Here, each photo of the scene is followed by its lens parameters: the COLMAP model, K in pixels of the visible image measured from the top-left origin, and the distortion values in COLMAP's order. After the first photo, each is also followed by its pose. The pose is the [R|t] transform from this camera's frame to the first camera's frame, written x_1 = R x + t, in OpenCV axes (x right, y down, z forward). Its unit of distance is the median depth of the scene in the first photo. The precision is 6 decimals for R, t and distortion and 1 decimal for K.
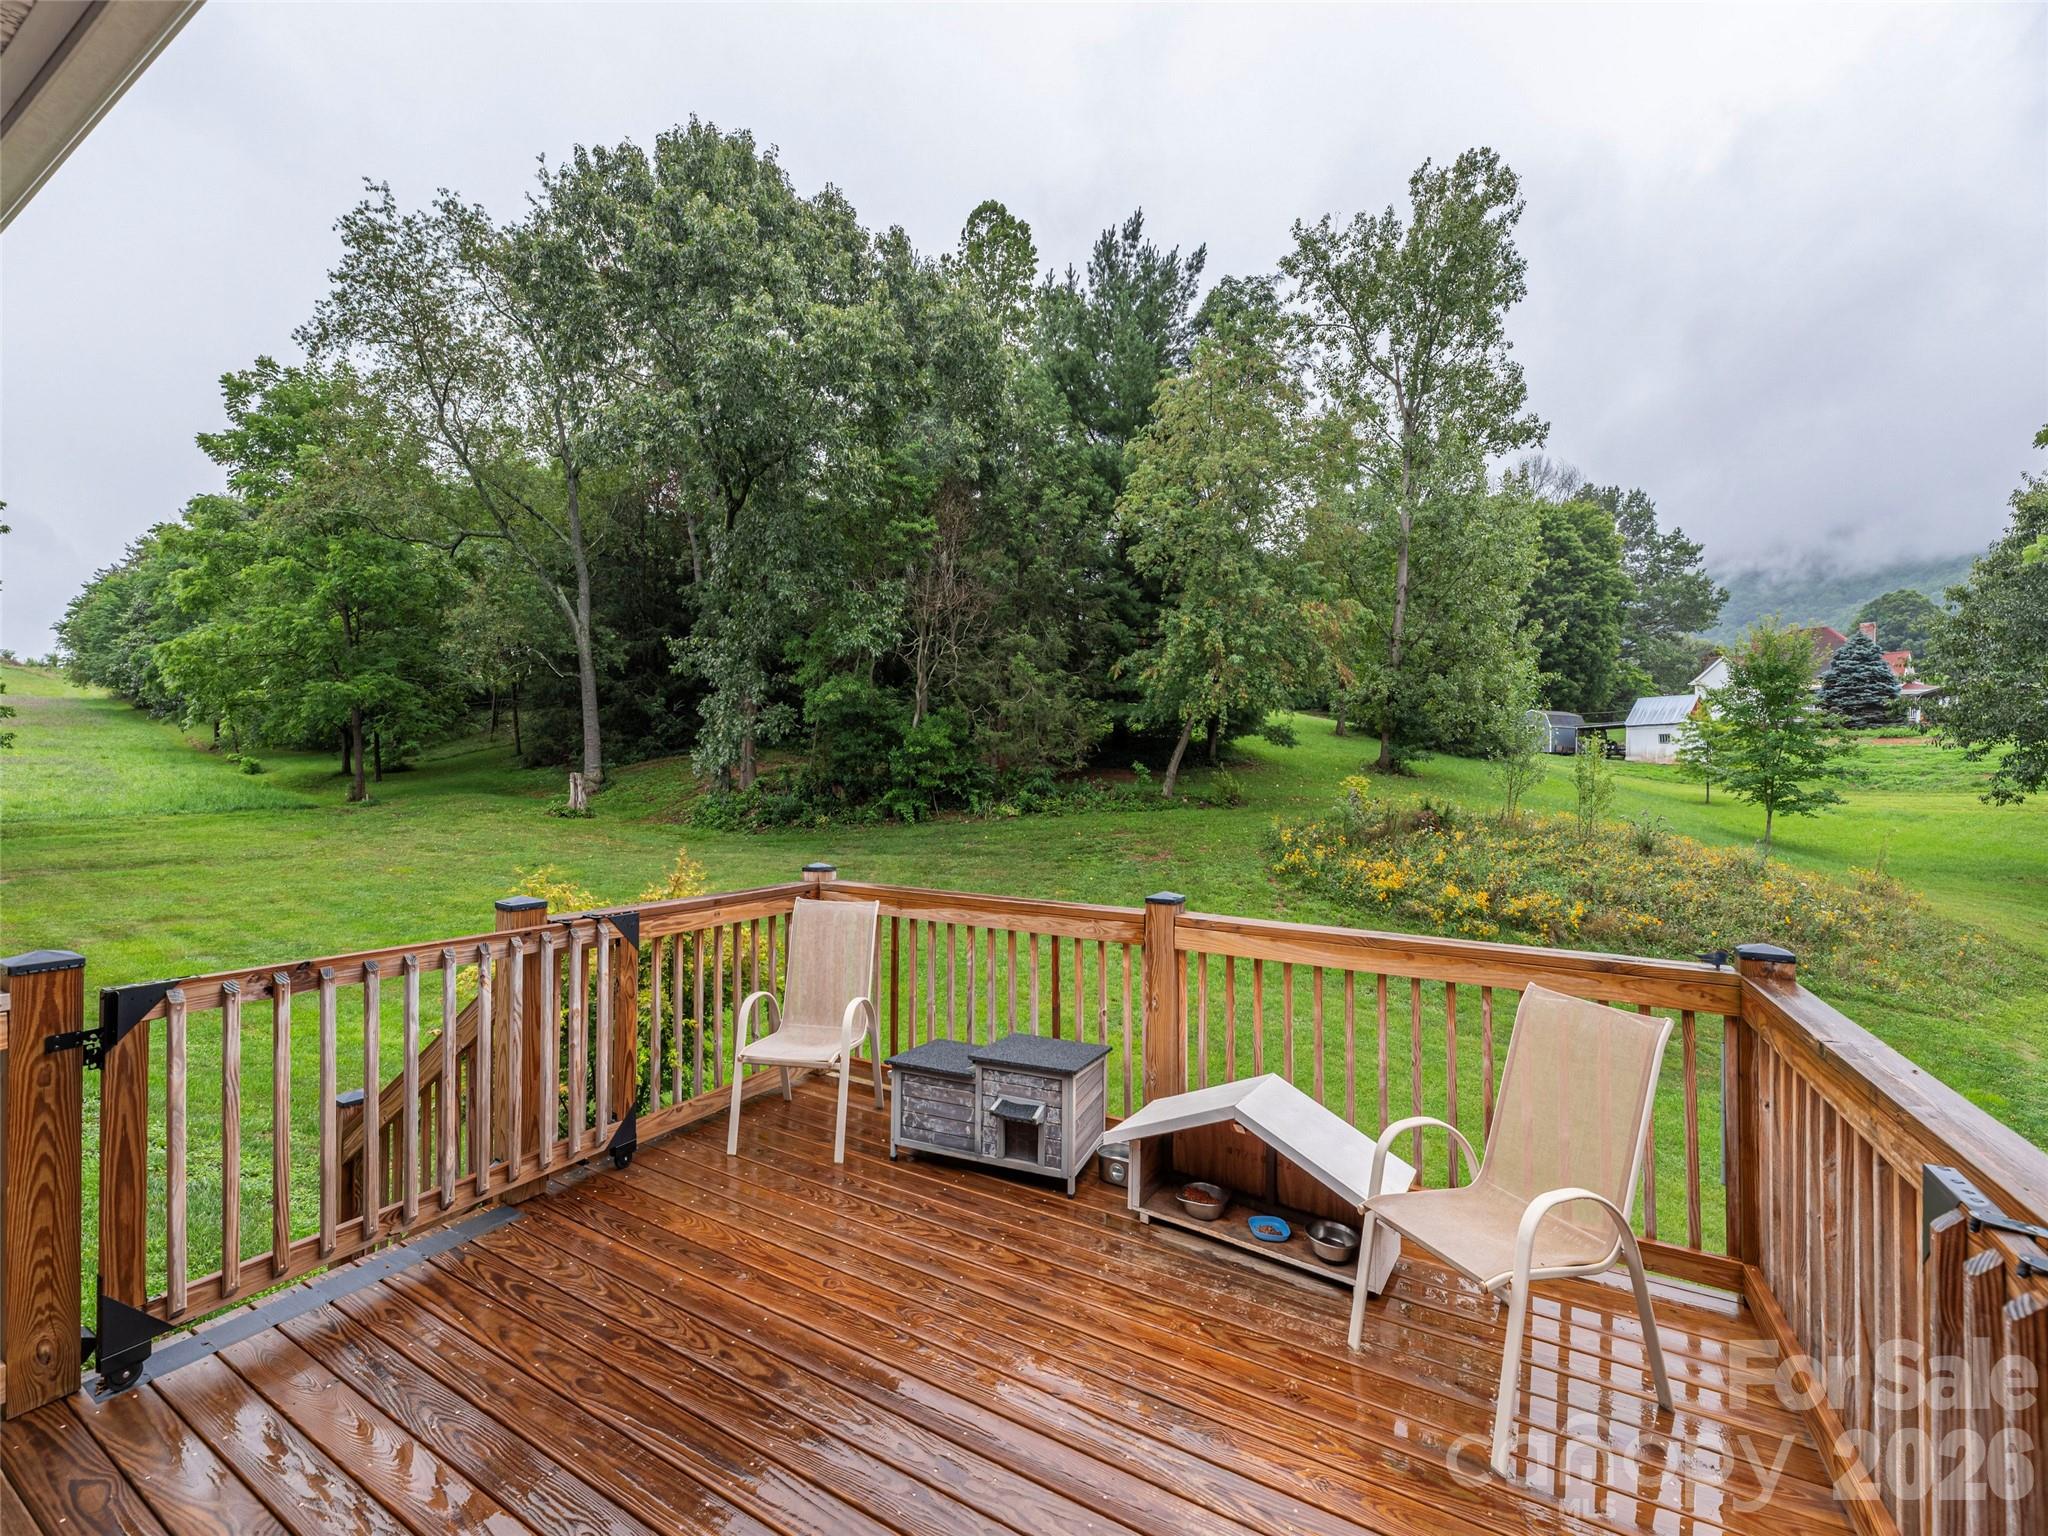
lens RADIAL K [[839.6, 0, 1020.9], [0, 839.6, 781.4], [0, 0, 1]] dist [0.002479, 0.000718]
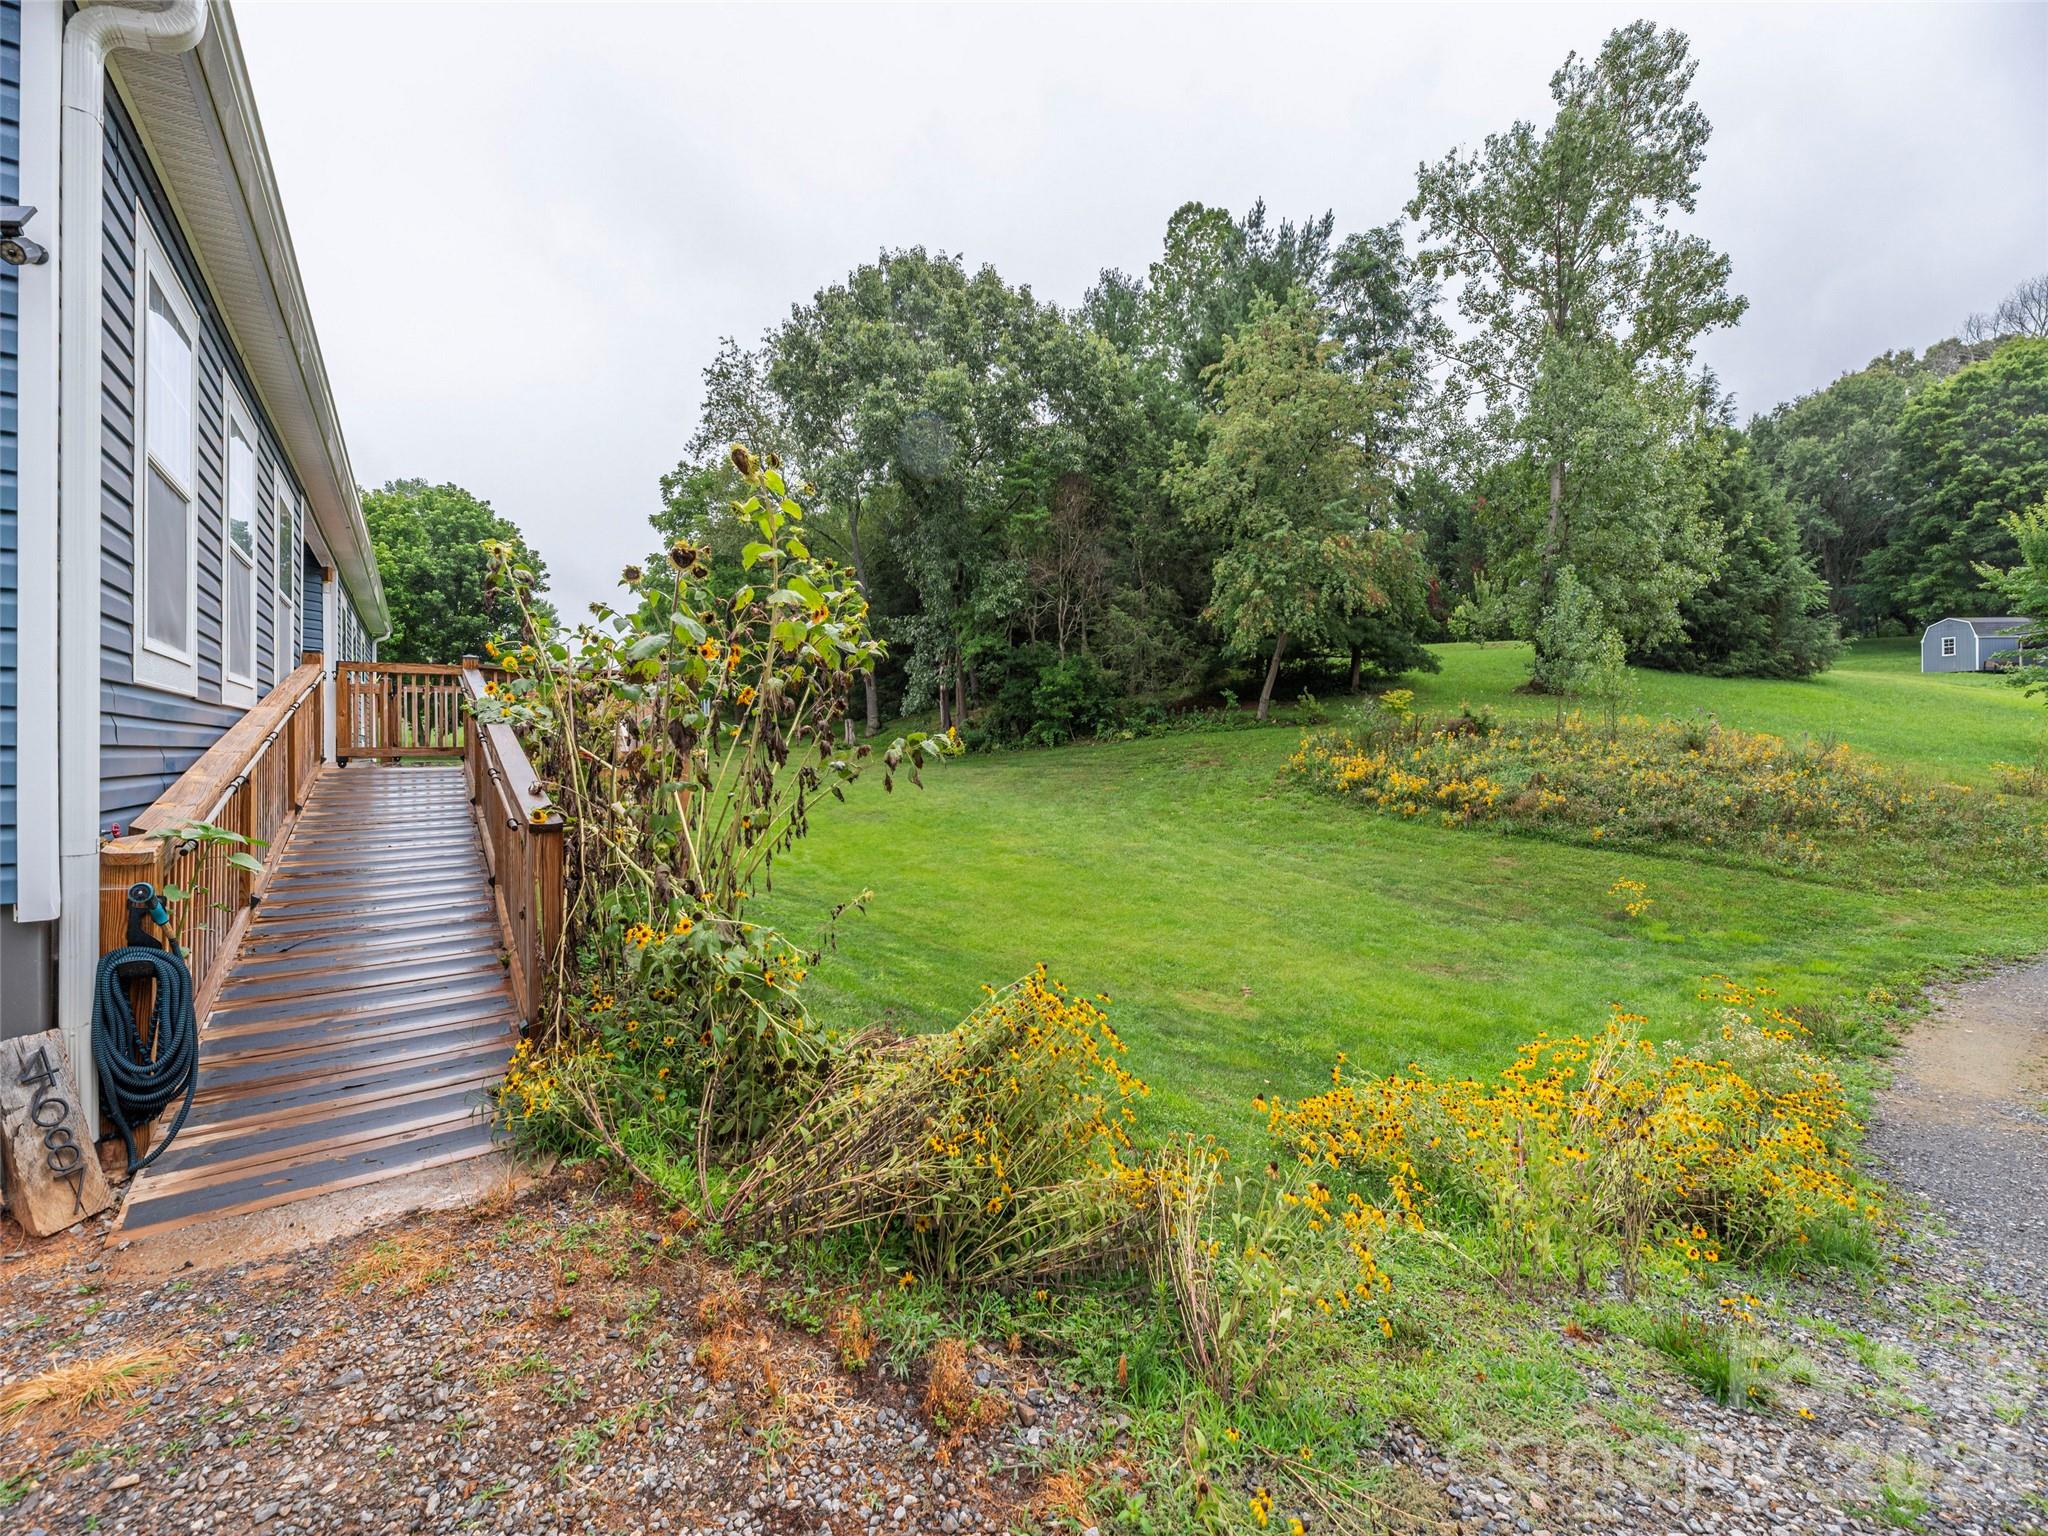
lens RADIAL K [[839.6, 0, 1027.1], [0, 839.6, 749.5], [0, 0, 1]] dist [0.002479, 0.000718]
pose [[0.908346, -0.019352, -0.417772, 0.341888], [0.018713, 0.999809, -0.005625, 0.056266], [0.417801, -0.002708, 0.908535, -0.159356]]
